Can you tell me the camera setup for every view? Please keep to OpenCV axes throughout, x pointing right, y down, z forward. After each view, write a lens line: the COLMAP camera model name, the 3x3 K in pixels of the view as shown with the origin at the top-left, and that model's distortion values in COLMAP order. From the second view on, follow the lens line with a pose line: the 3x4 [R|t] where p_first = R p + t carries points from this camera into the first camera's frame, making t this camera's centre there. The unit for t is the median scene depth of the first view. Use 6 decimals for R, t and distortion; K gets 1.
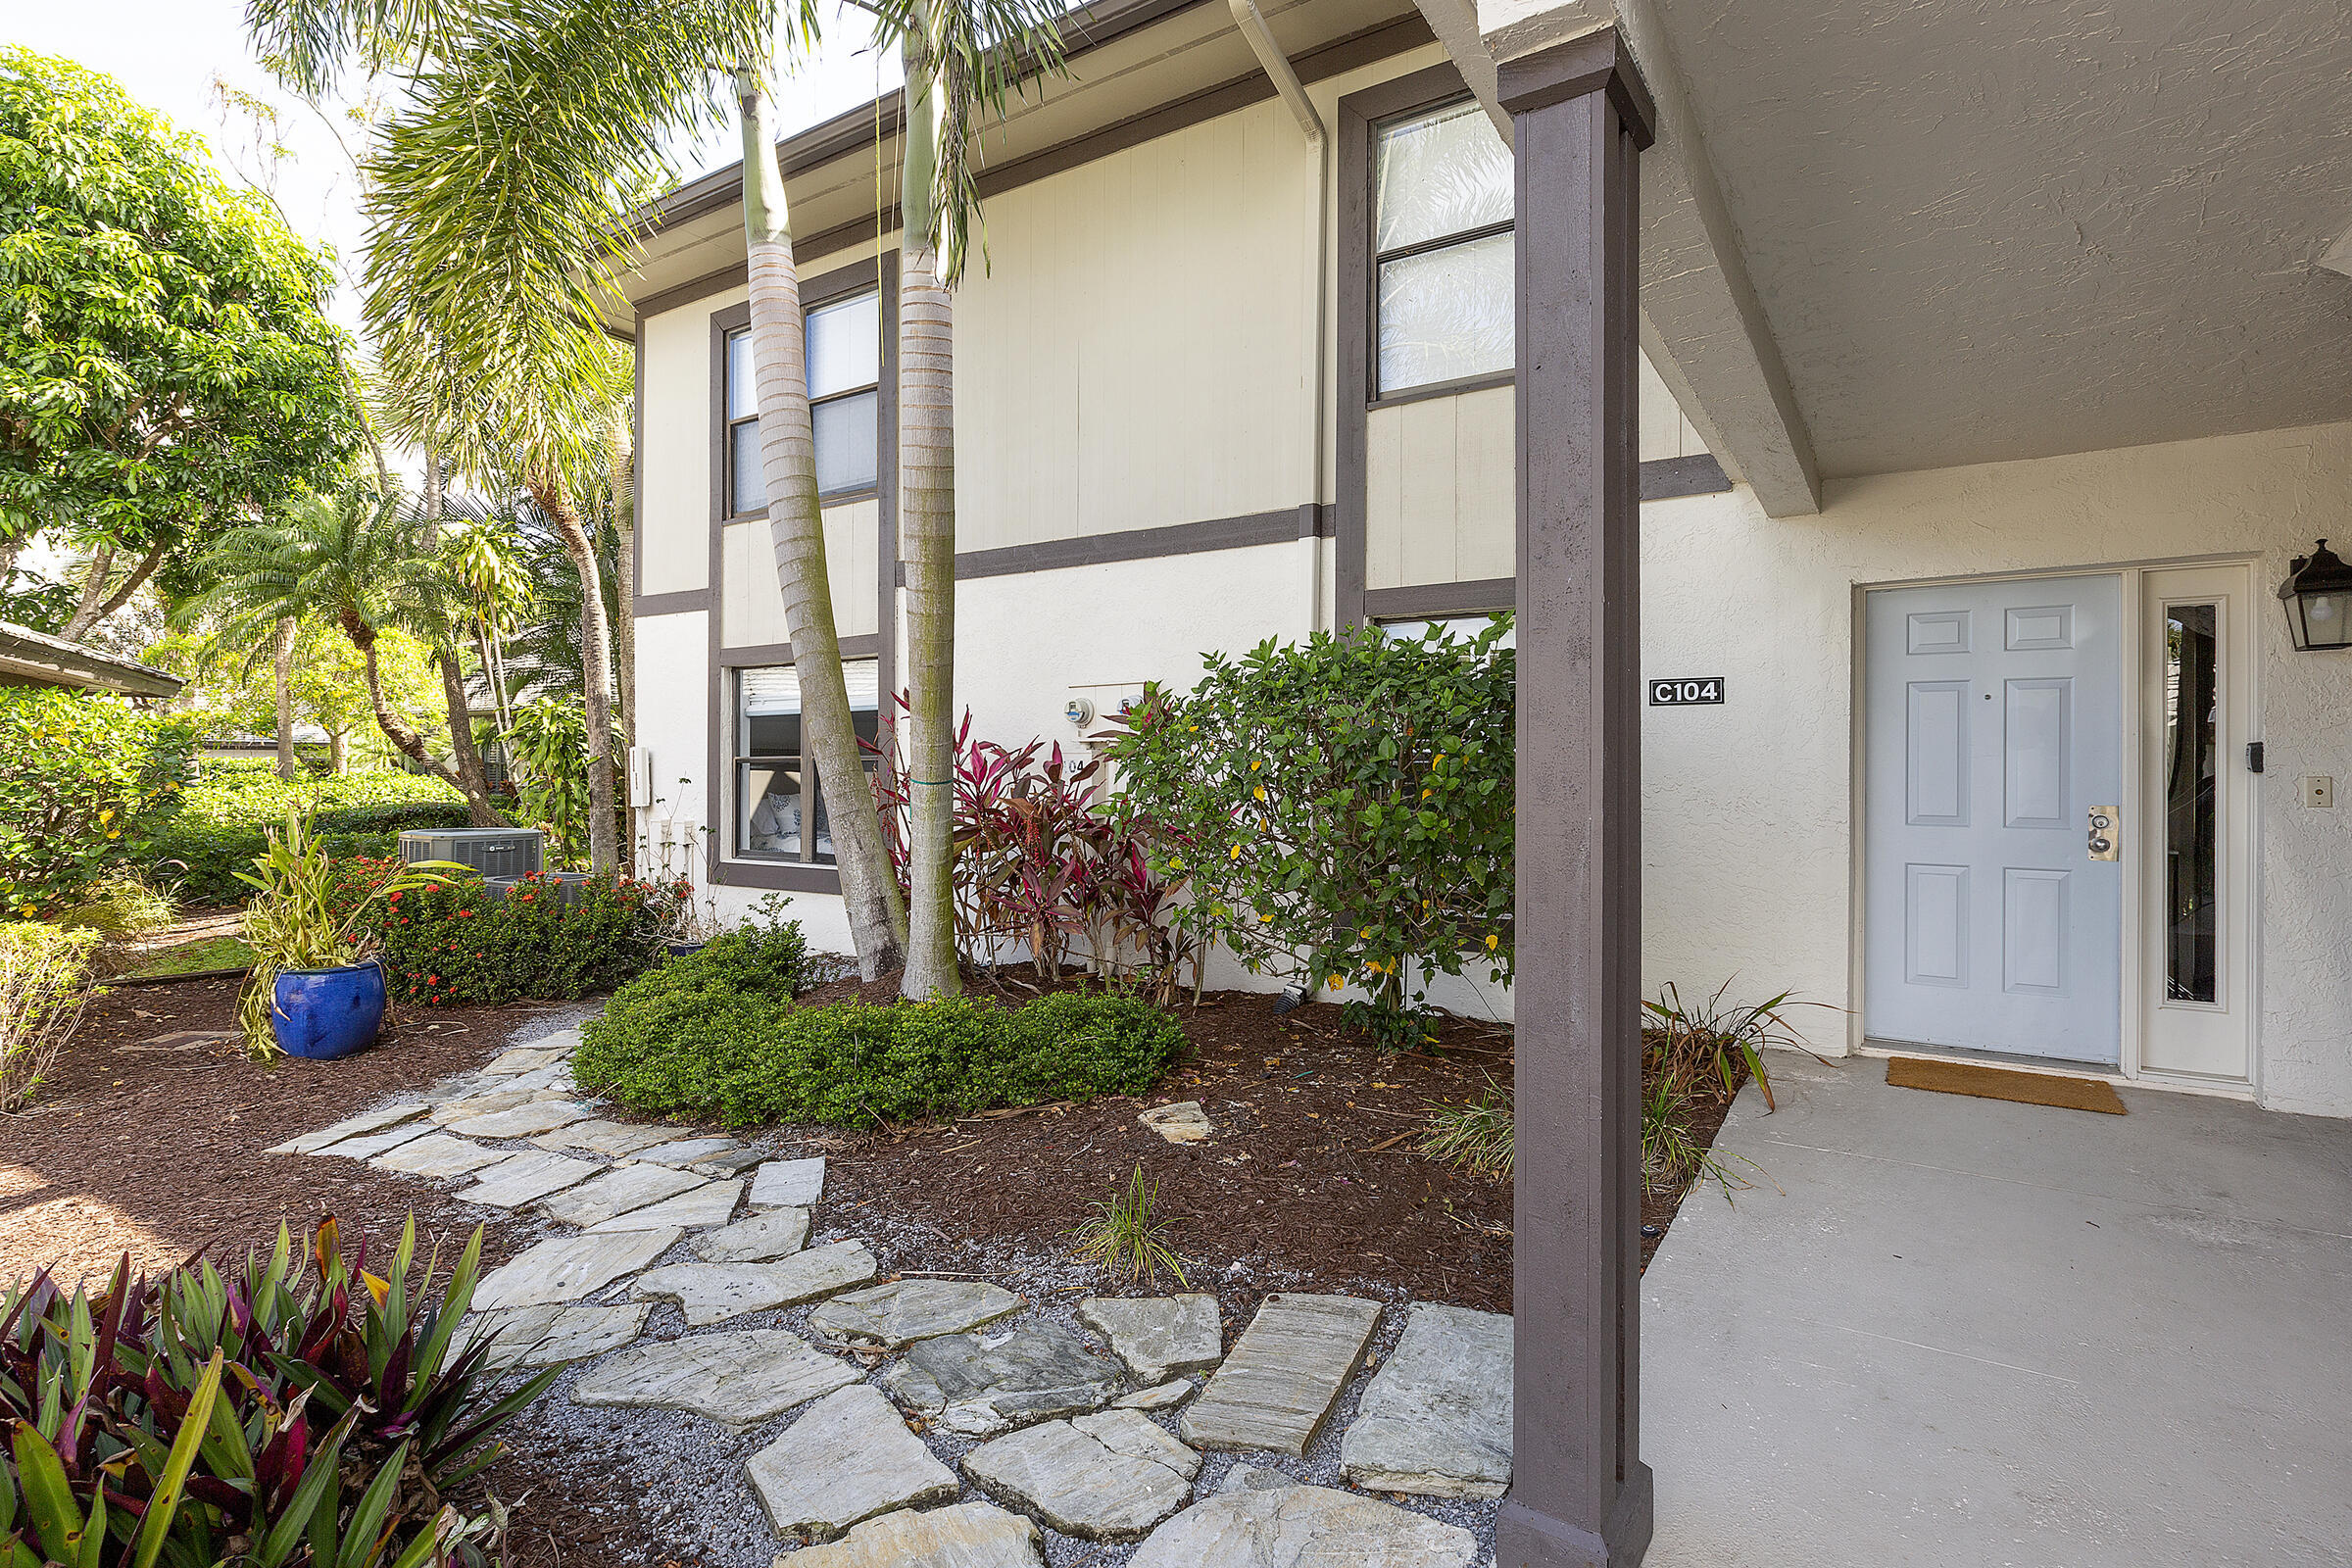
lens RADIAL K [[1146.8, 0, 1176.0], [0, 1146.8, 784.0], [0, 0, 1]] dist [-0.004195, 0.000059]
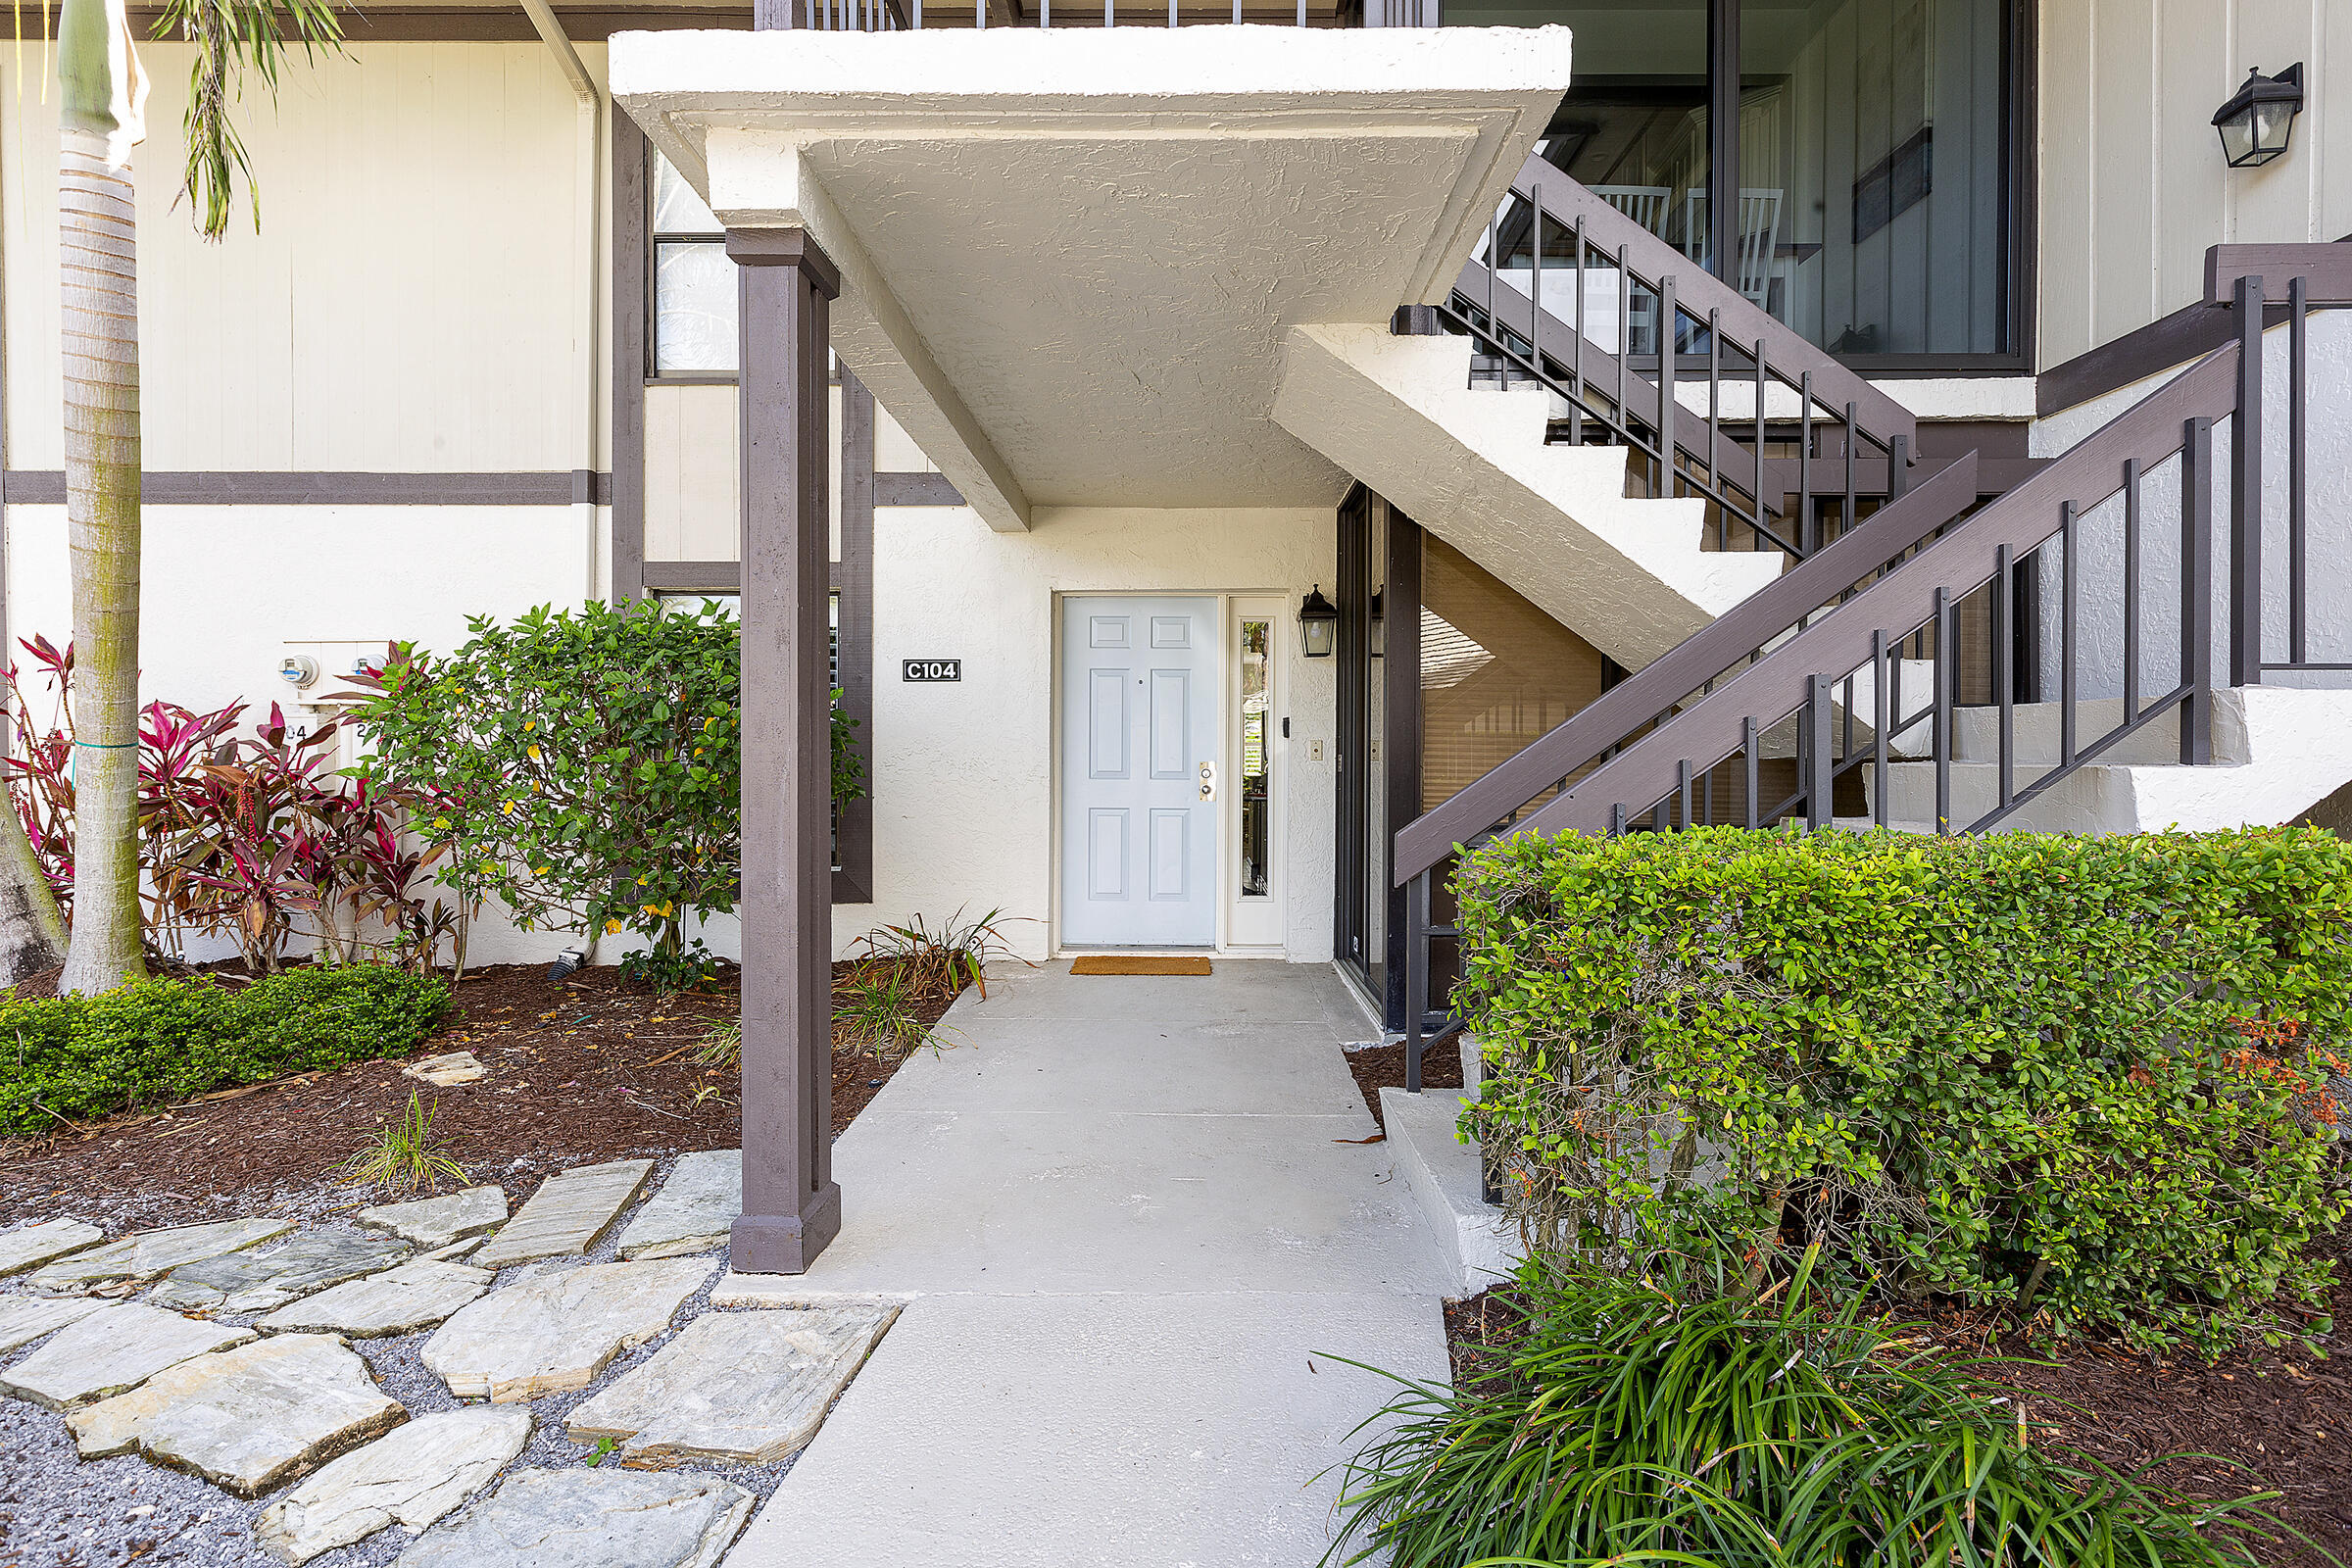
lens RADIAL K [[1258.6, 0, 1177.8], [0, 1258.6, 768.9], [0, 0, 1]] dist [-0.001011, -0.000270]
pose [[0.849318, -0.006919, 0.527837, -0.032890], [0.006348, 0.999976, 0.002895, 0.021929], [-0.527844, 0.000892, 0.849341, -0.278246]]
